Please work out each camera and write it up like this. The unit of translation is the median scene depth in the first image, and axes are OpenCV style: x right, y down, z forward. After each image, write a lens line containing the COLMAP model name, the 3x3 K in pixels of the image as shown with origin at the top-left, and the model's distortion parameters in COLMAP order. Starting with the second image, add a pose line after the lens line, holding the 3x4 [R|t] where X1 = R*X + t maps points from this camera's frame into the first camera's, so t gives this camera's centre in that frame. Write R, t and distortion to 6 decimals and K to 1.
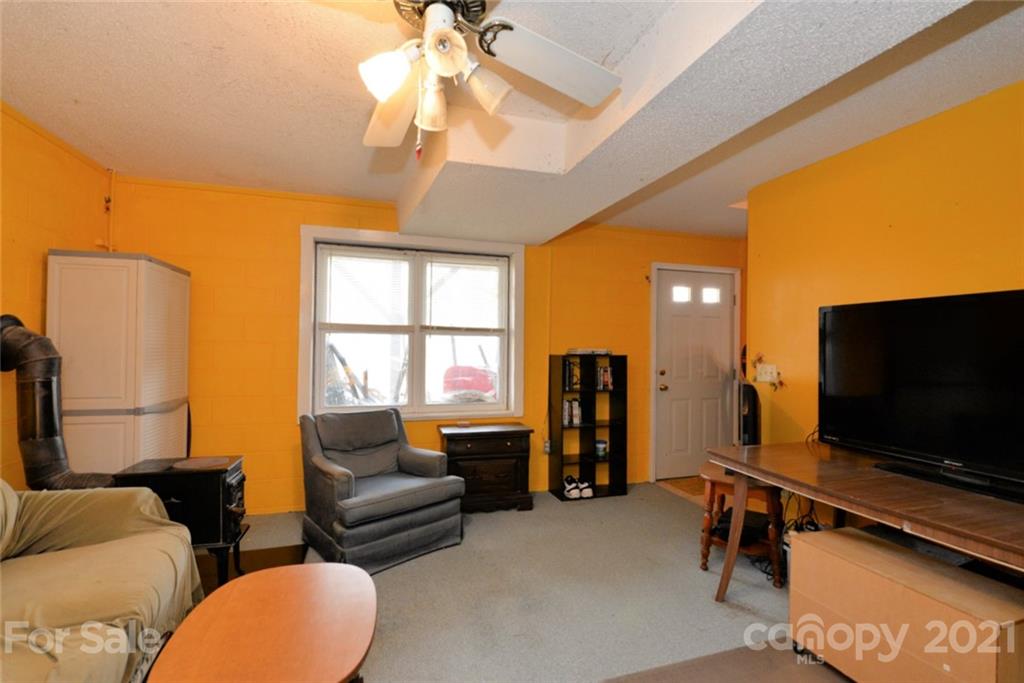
lens RADIAL K [[466.2, 0, 512.0], [0, 466.2, 341.5], [0, 0, 1]] dist [-0.002409, -0.000424]
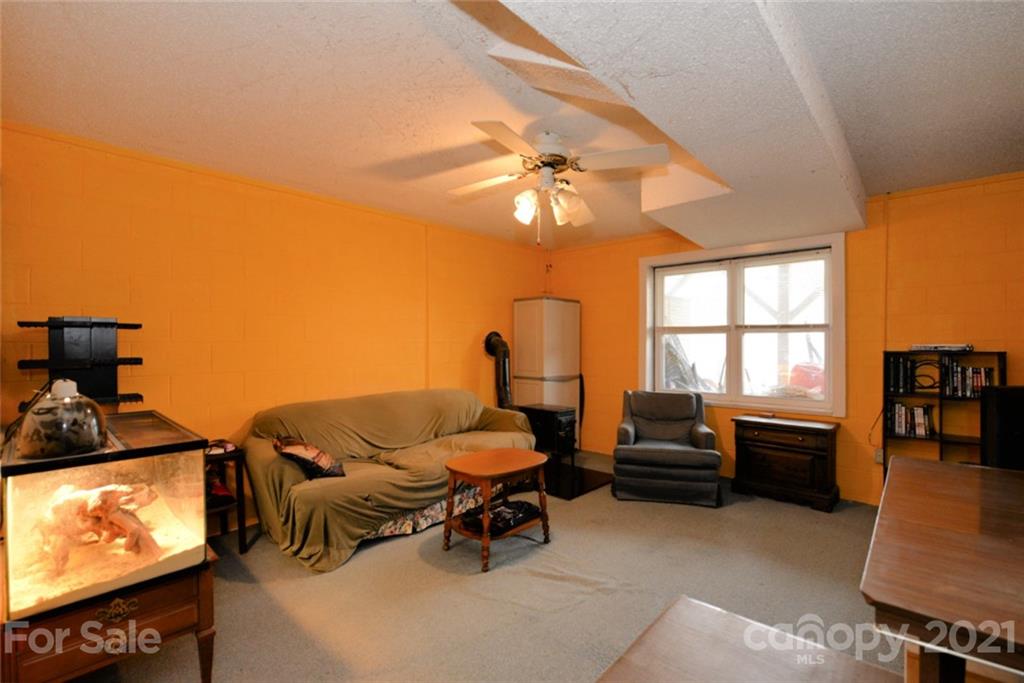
lens RADIAL K [[445.4, 0, 509.6], [0, 445.4, 344.2], [0, 0, 1]] dist [-0.004171, -0.001230]
pose [[0.501578, -0.011074, -0.865042, 0.480838], [0.015983, 0.999866, -0.003533, 0.008112], [0.864965, -0.012054, 0.501688, -0.018881]]
